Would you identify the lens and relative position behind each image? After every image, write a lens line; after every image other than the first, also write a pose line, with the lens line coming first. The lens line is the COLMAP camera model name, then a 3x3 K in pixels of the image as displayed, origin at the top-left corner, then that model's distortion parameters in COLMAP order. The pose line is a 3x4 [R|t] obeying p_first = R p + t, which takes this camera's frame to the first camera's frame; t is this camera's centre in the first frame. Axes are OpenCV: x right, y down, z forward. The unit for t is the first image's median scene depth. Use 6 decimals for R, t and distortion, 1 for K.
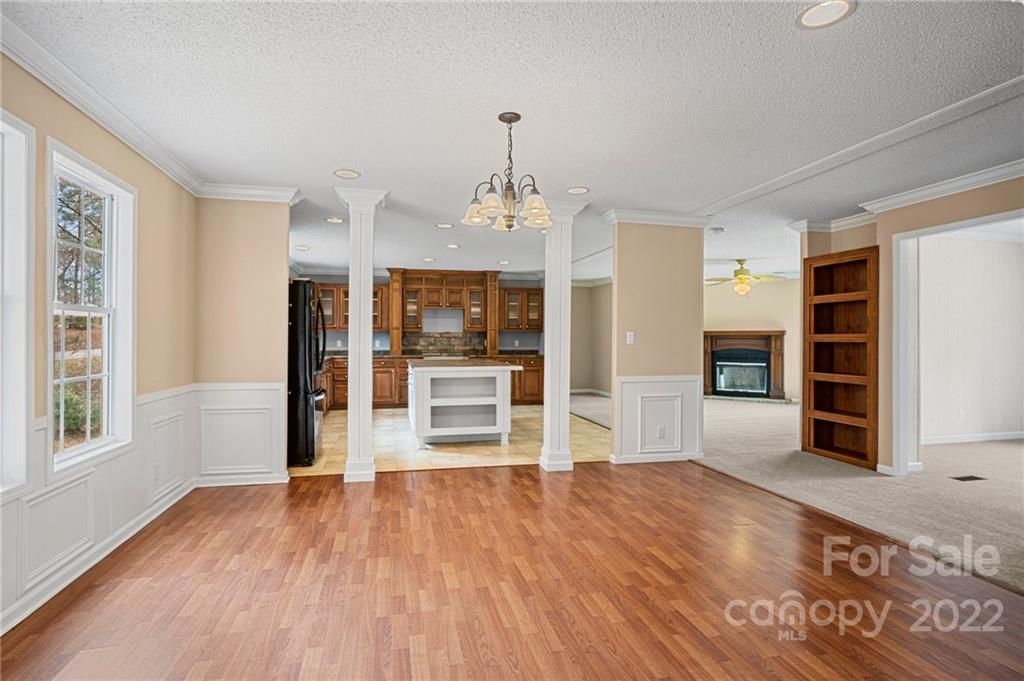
lens RADIAL K [[510.9, 0, 501.5], [0, 510.9, 338.2], [0, 0, 1]] dist [-0.043421, 0.015364]
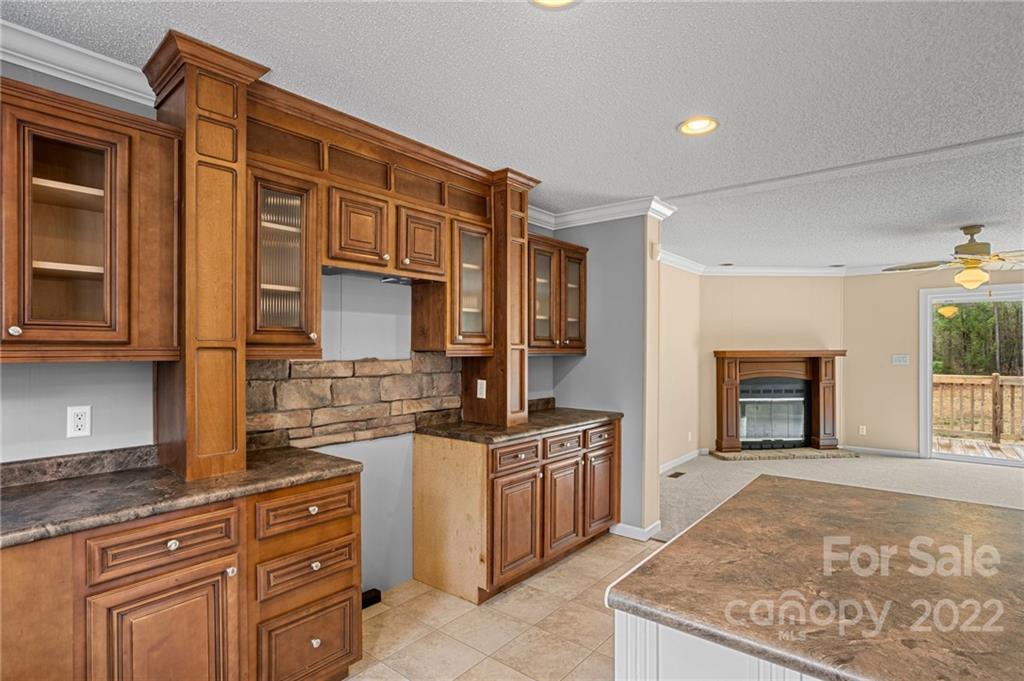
lens RADIAL K [[510.9, 0, 496.6], [0, 510.9, 349.1], [0, 0, 1]] dist [-0.043421, 0.015364]
pose [[0.805881, -0.001579, 0.592076, -0.336111], [0.001423, 0.999999, 0.000731, -0.026277], [-0.592076, 0.000254, 0.805882, 1.082286]]
